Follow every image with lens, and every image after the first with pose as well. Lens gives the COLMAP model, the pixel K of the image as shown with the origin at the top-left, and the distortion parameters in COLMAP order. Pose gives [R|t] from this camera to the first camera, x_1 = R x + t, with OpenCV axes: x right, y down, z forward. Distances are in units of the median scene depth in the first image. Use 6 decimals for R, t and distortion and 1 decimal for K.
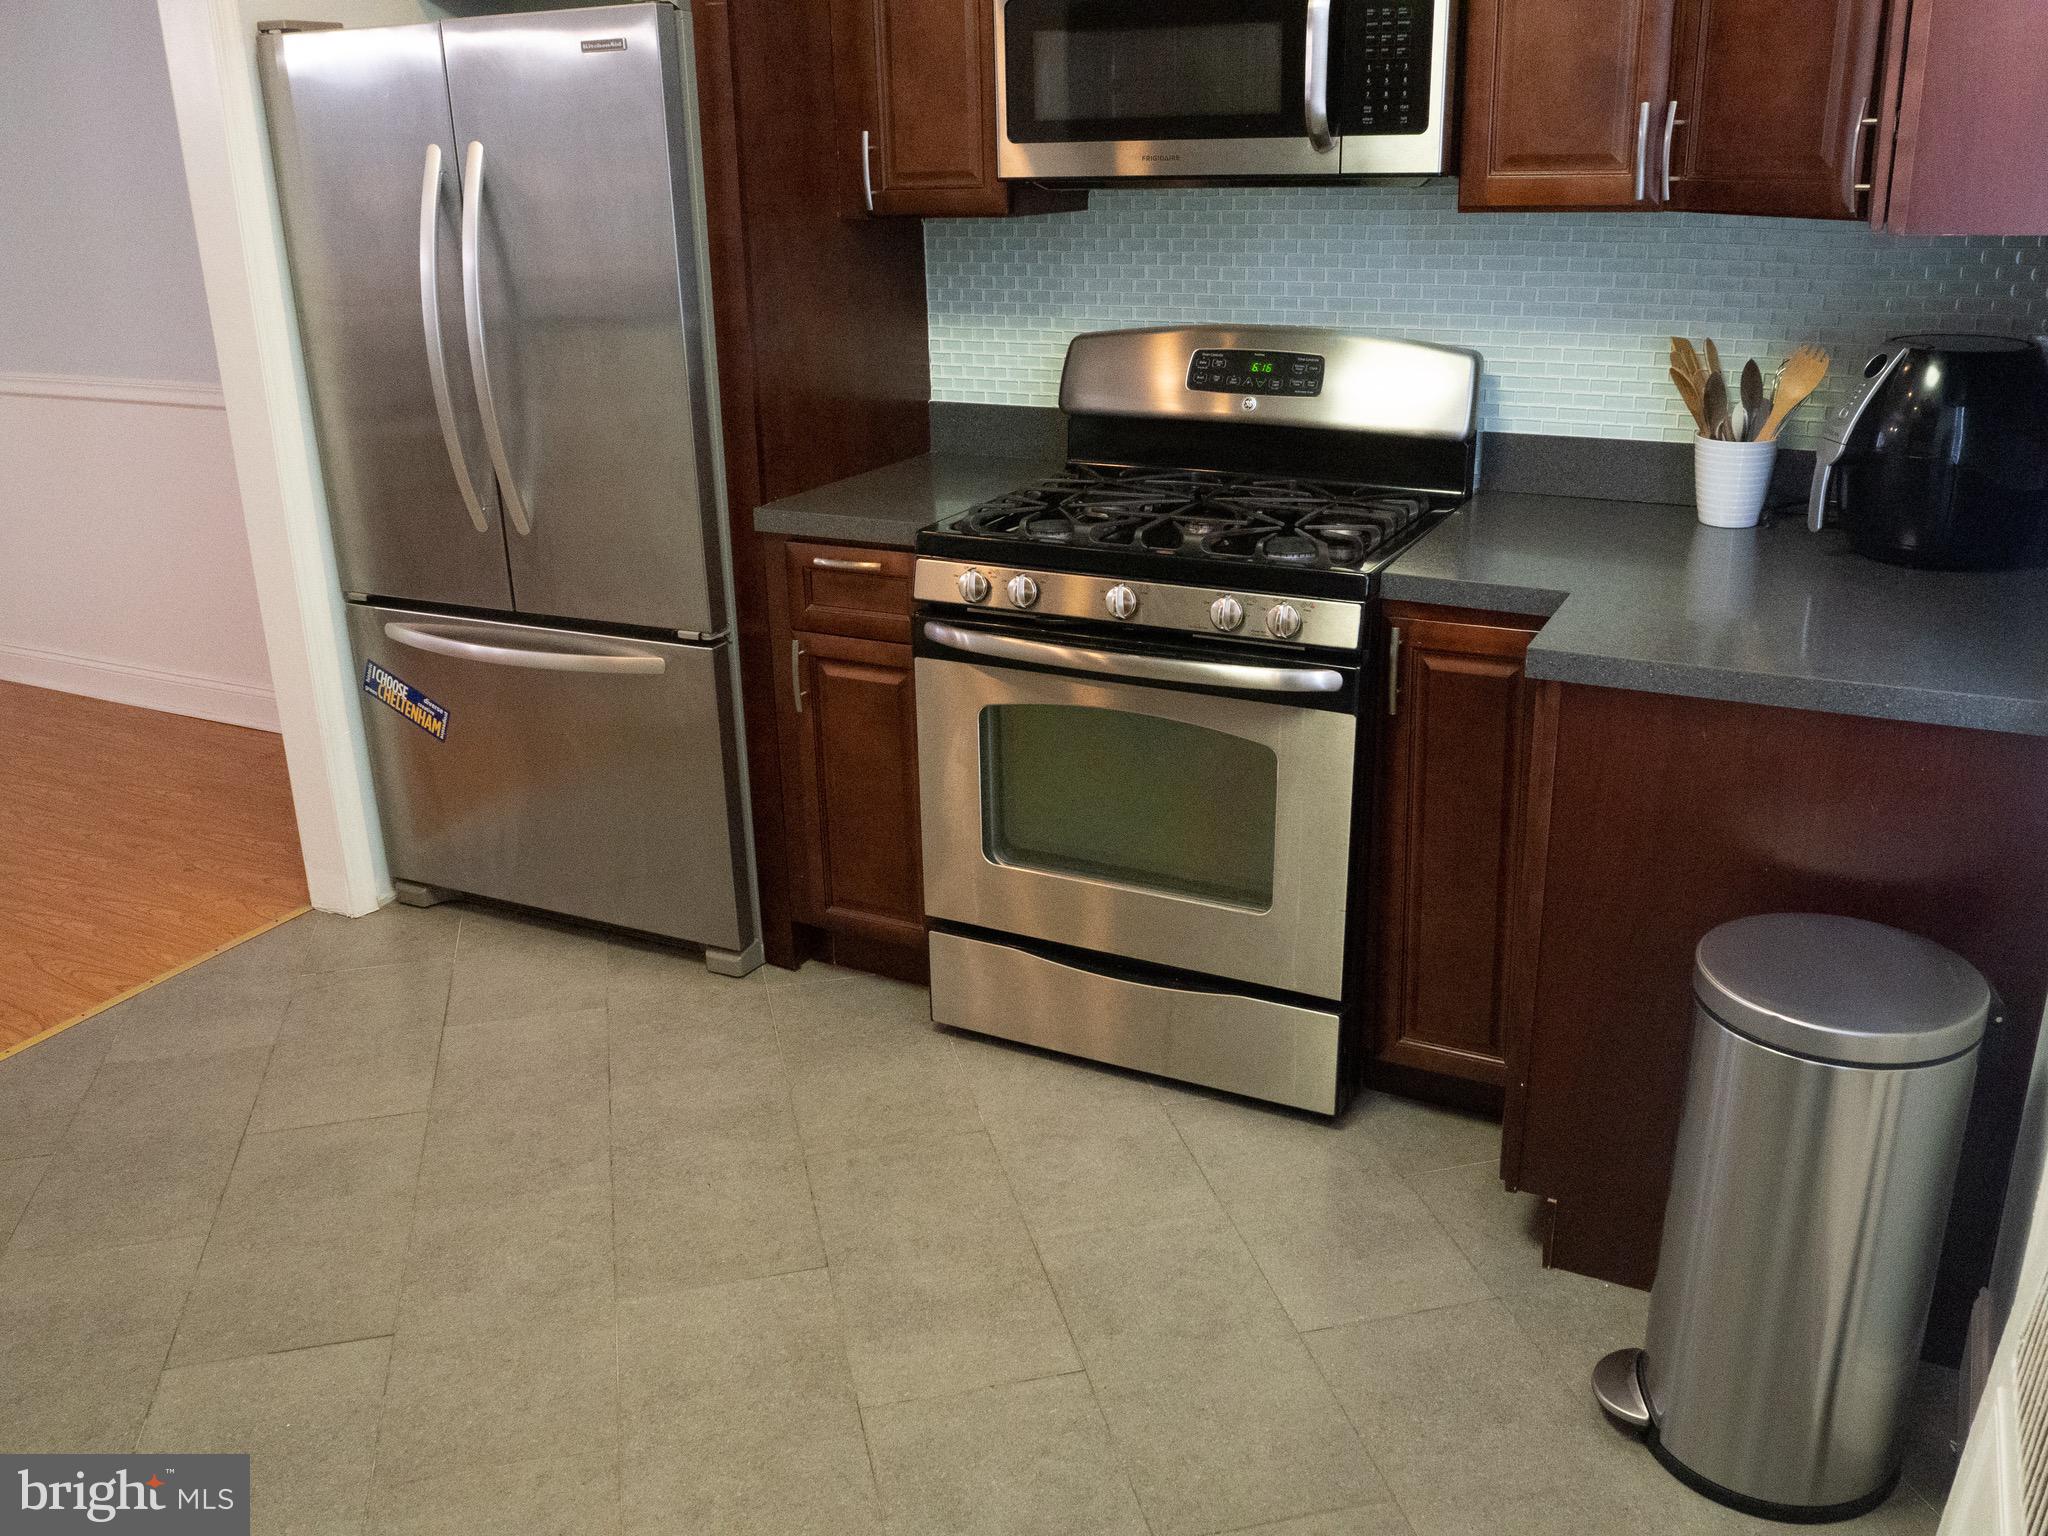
lens RADIAL K [[1722.1, 0, 1018.3], [0, 1722.1, 772.8], [0, 0, 1]] dist [-0.047414, 0.014729]
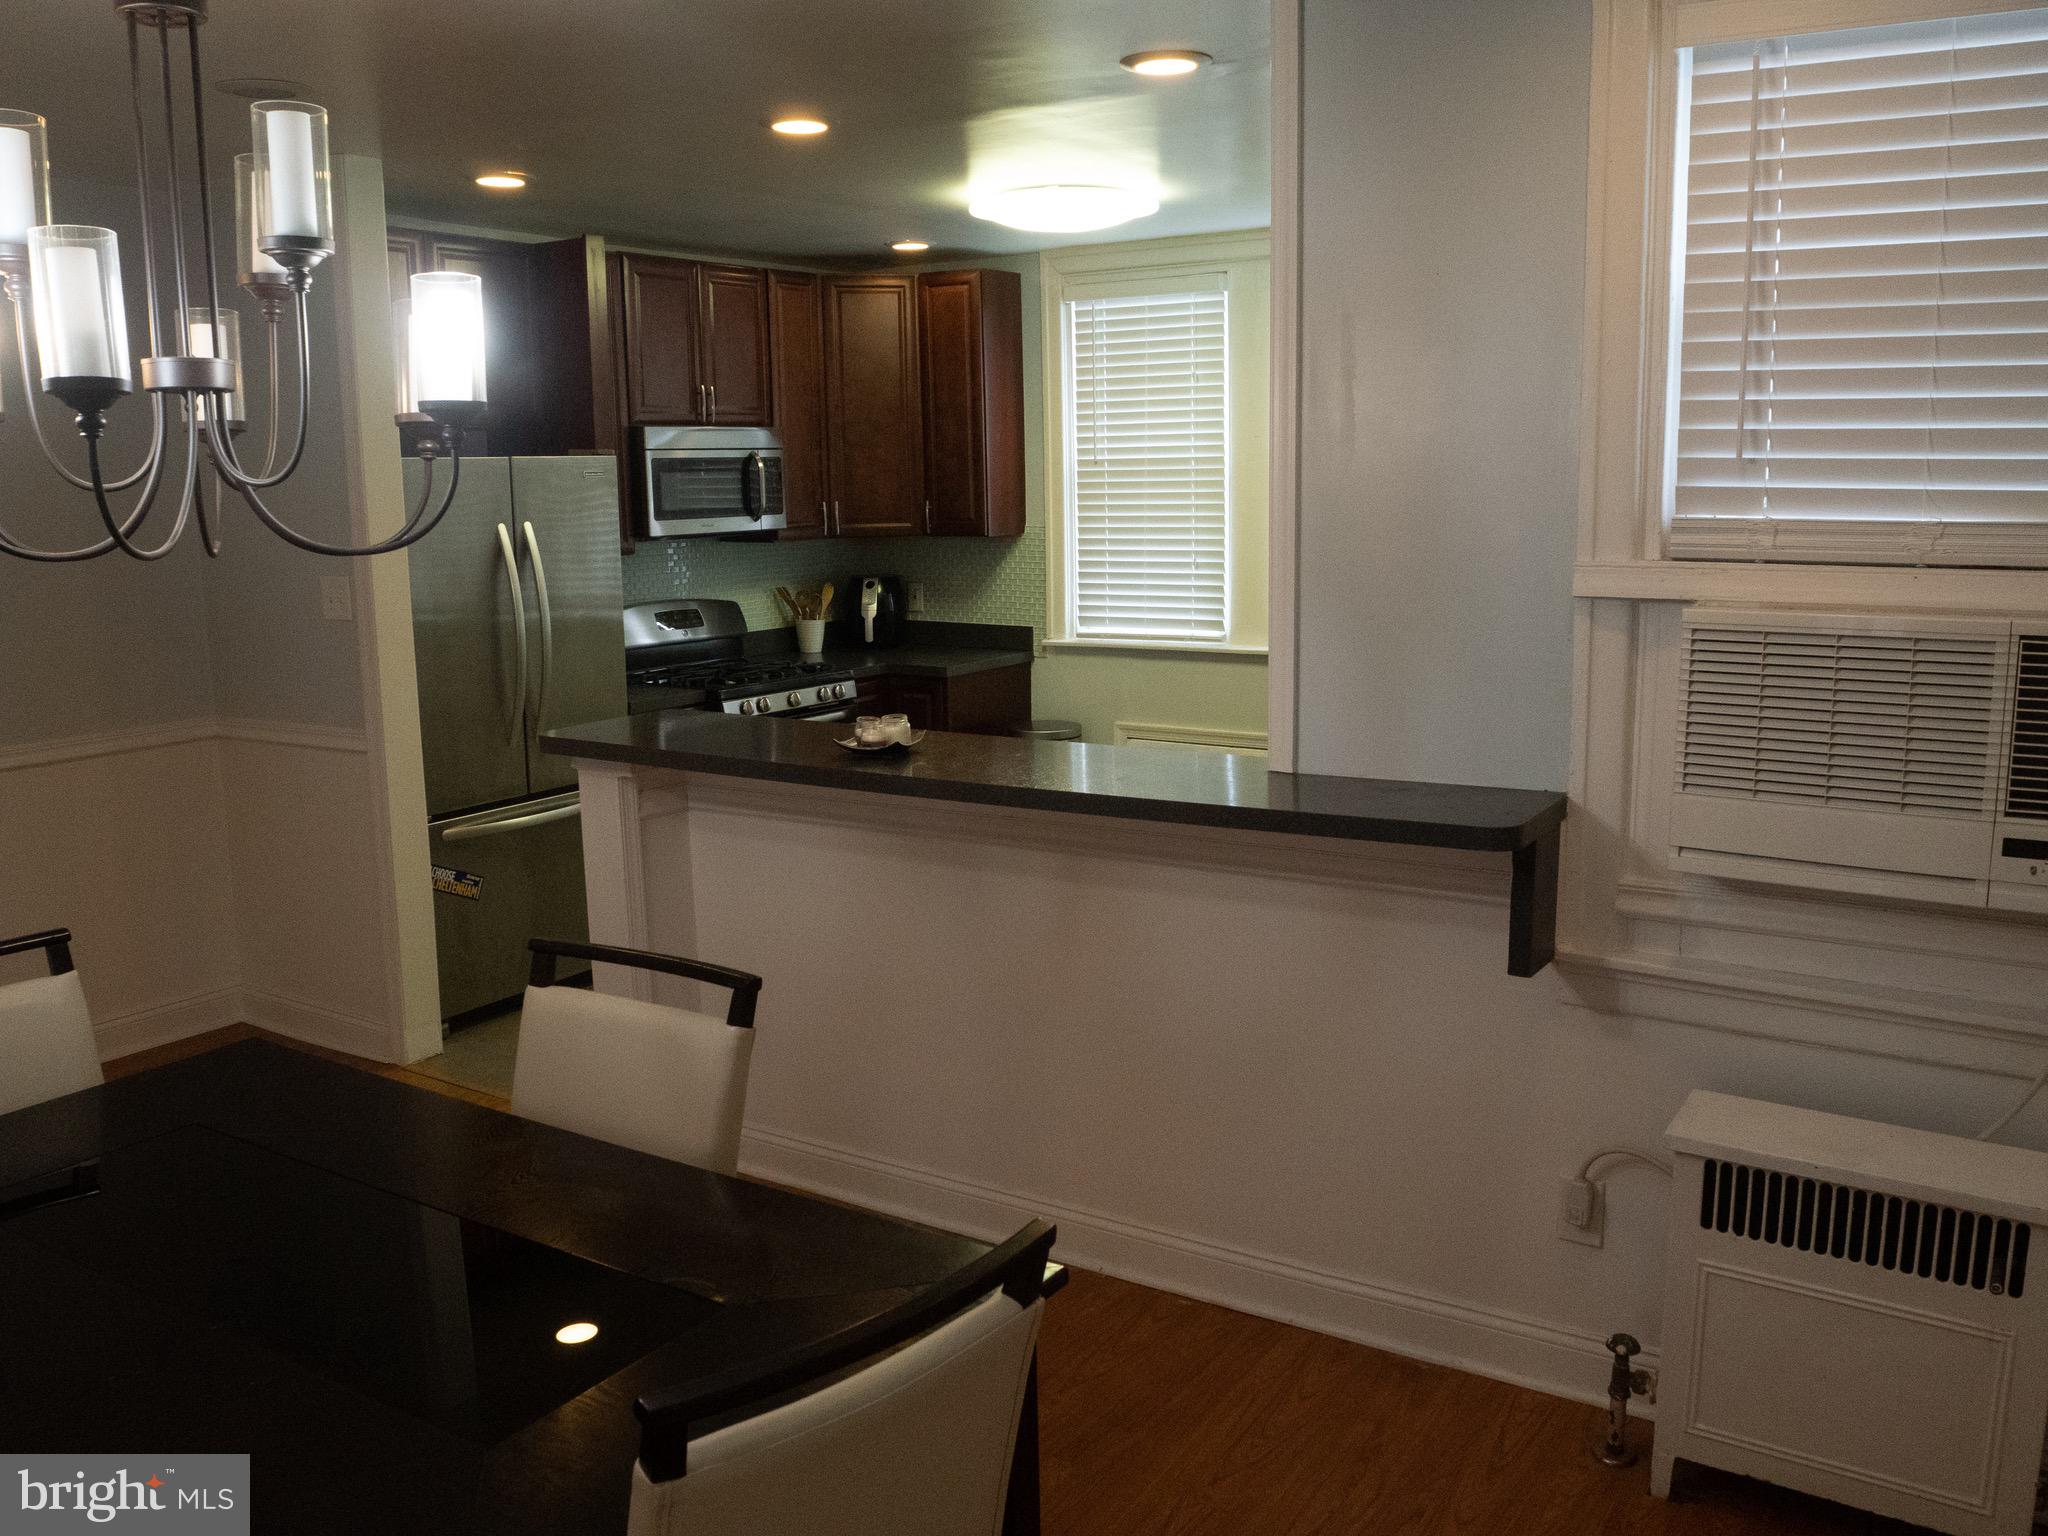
lens RADIAL K [[1707.1, 0, 1017.9], [0, 1707.1, 794.9], [0, 0, 1]] dist [-0.070801, 0.005559]
pose [[0.096707, -0.164567, 0.981614, -1.747039], [0.355142, 0.927023, 0.120427, -0.115705], [-0.929797, 0.336967, 0.148095, 0.304547]]
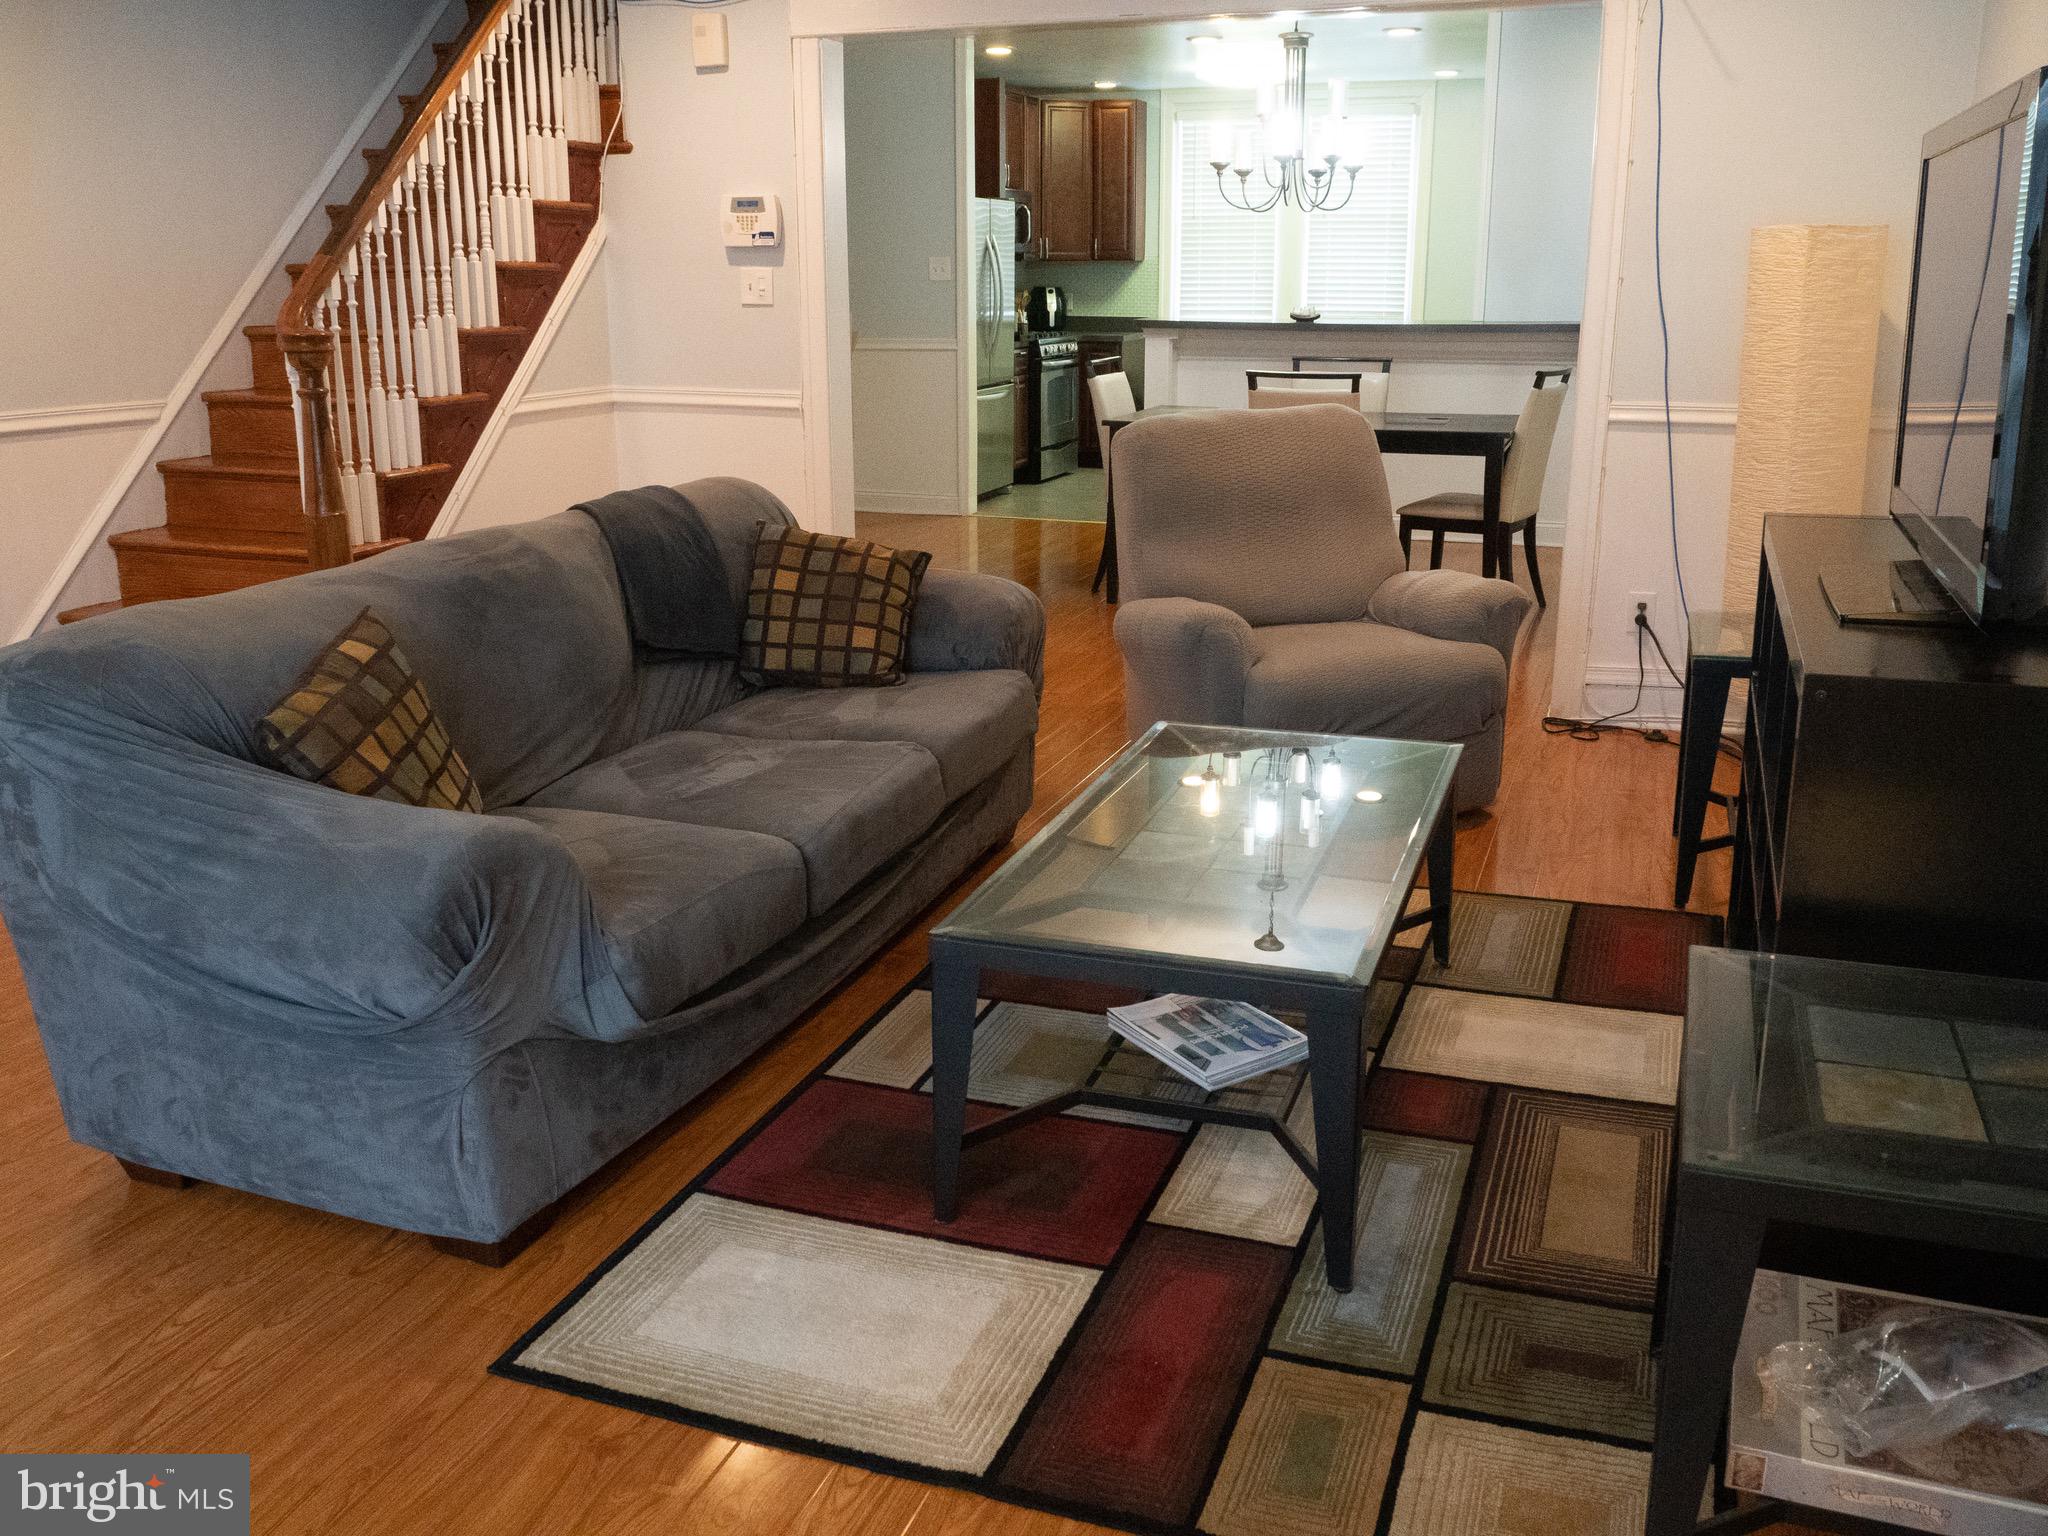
lens RADIAL K [[1725.2, 0, 1022.2], [0, 1725.2, 759.6], [0, 0, 1]] dist [-0.045299, 0.012624]
pose [[-0.134370, -0.249106, 0.959109, -3.275715], [0.347088, 0.894741, 0.281015, -0.321853], [-0.928157, 0.370655, -0.033764, 1.237442]]
